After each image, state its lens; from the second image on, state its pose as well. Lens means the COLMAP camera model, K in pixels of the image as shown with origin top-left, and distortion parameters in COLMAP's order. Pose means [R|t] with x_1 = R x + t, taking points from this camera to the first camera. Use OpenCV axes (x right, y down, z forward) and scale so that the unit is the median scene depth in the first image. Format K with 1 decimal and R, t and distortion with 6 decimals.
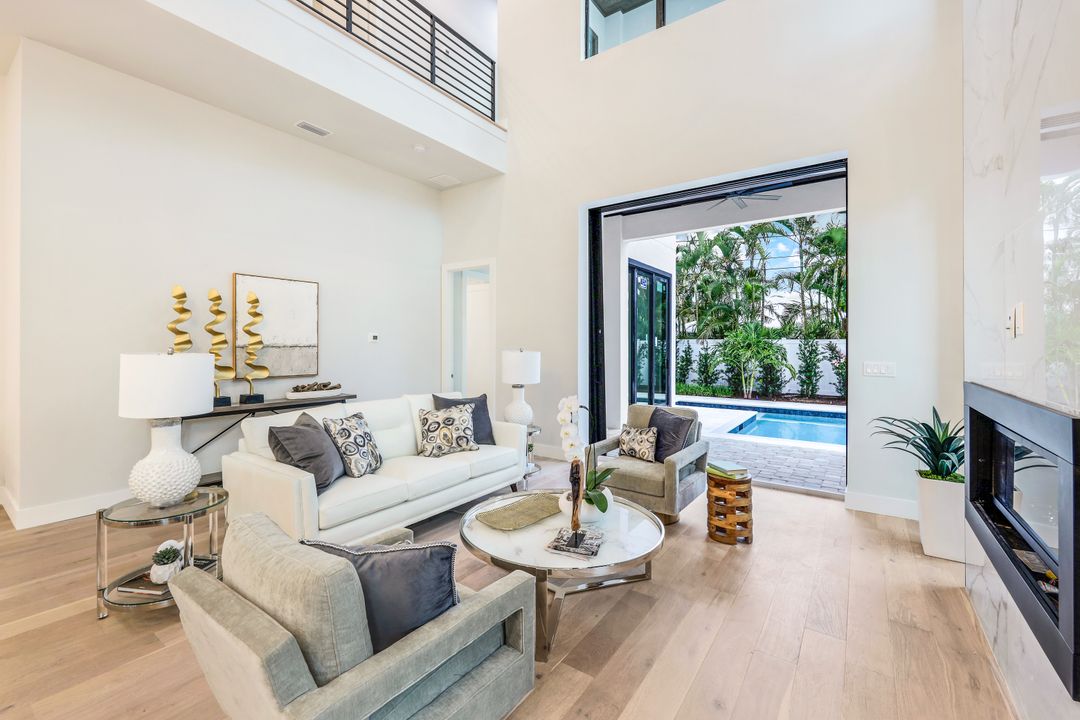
lens RADIAL K [[454.9, 0, 538.4], [0, 454.9, 348.9], [0, 0, 1]] dist [0.000296, 0.000013]
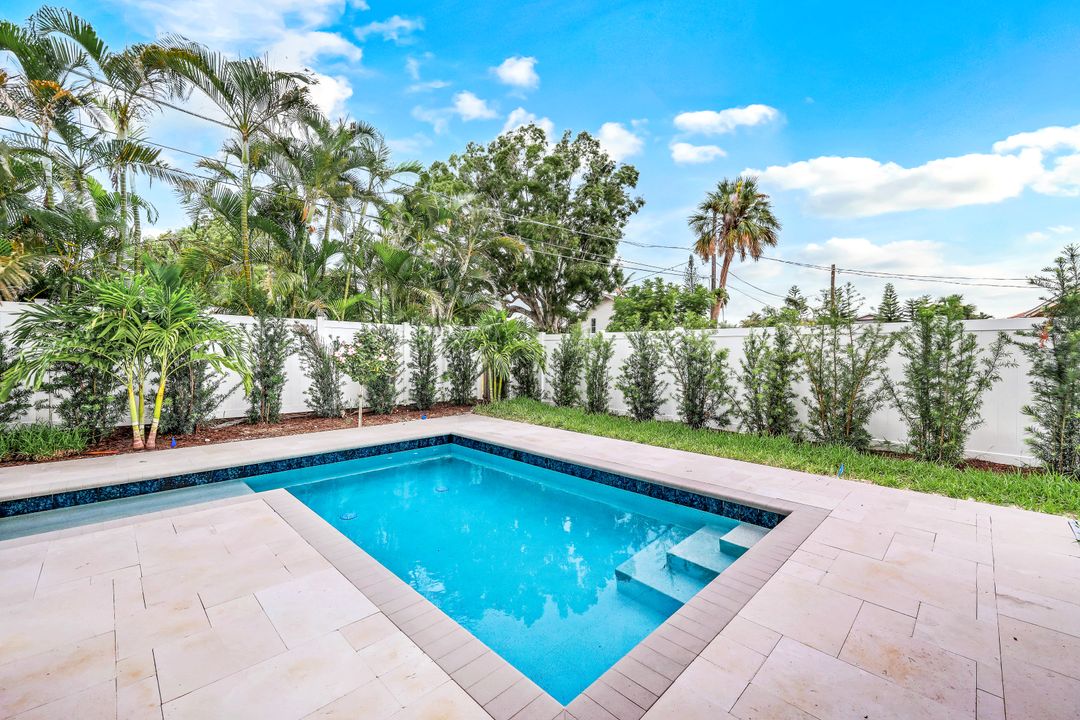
lens RADIAL K [[436.9, 0, 534.7], [0, 436.9, 353.3], [0, 0, 1]] dist [0.000728, 0.000115]
pose [[0.171195, -0.003984, 0.985229, 0.134264], [-0.002516, 0.999987, 0.004481, 0.021485], [-0.985234, -0.003246, 0.171183, 0.591898]]
